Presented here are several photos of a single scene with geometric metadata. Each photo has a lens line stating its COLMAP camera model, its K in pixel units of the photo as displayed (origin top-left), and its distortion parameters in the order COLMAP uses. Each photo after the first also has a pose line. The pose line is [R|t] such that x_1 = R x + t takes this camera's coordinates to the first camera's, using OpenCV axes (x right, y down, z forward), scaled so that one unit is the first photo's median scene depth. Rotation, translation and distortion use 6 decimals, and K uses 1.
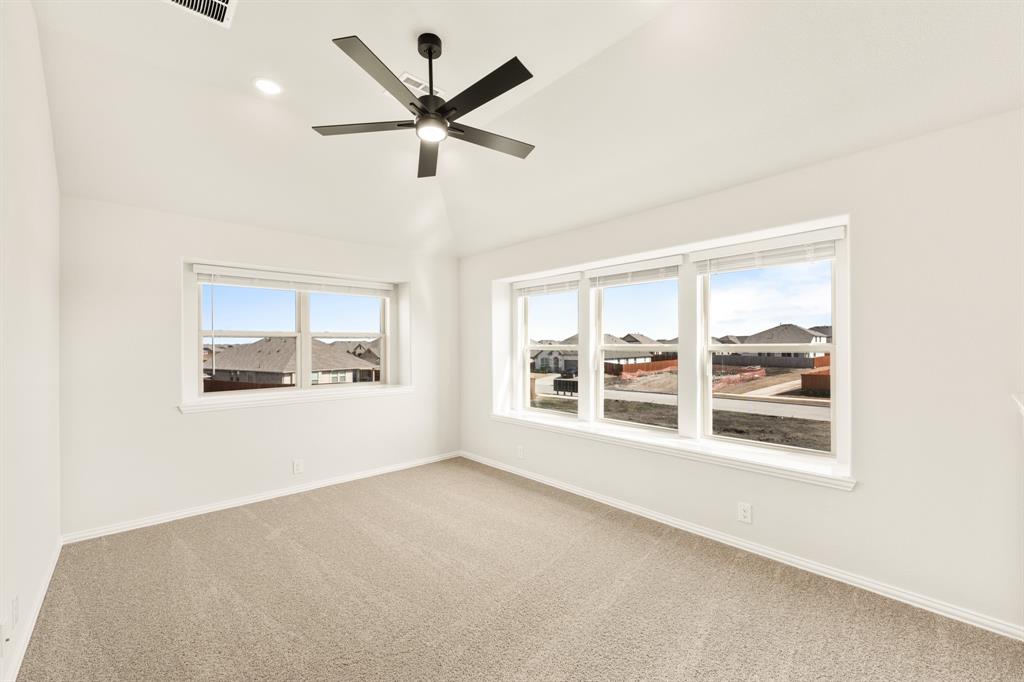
lens RADIAL K [[393.1, 0, 524.1], [0, 393.1, 346.2], [0, 0, 1]] dist [0.001403, 0.000058]
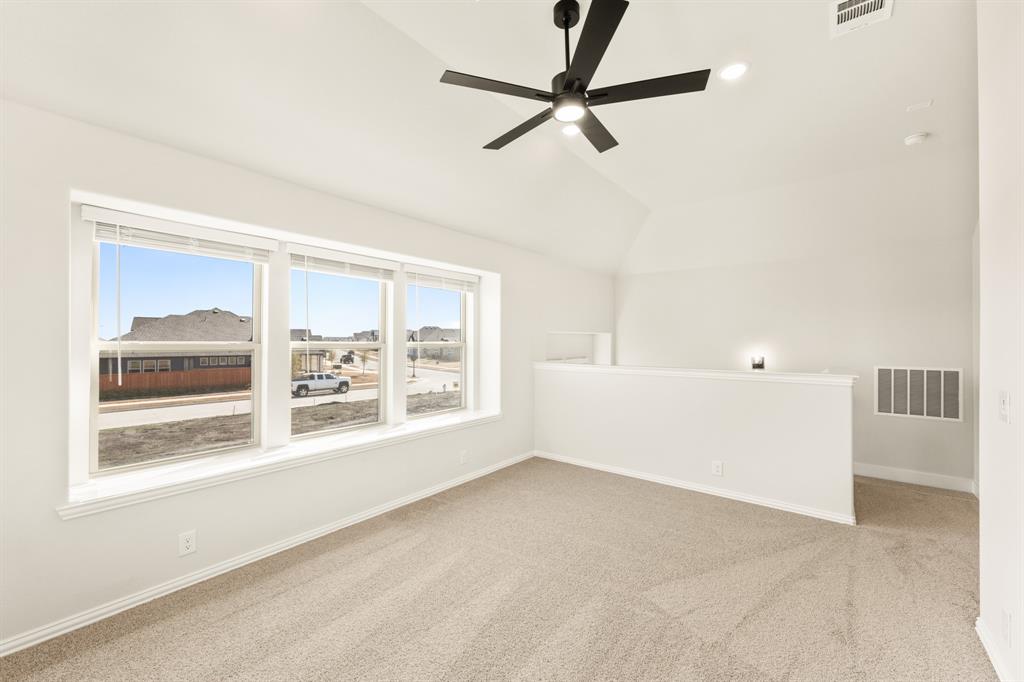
lens RADIAL K [[410.5, 0, 512.0], [0, 410.5, 341.0], [0, 0, 1]] dist [0.002572, 0.000047]
pose [[-0.123608, 0.009670, 0.992284, -0.712595], [0.006516, 0.999939, -0.008933, 0.004713], [-0.992310, 0.005362, -0.123663, 0.730080]]
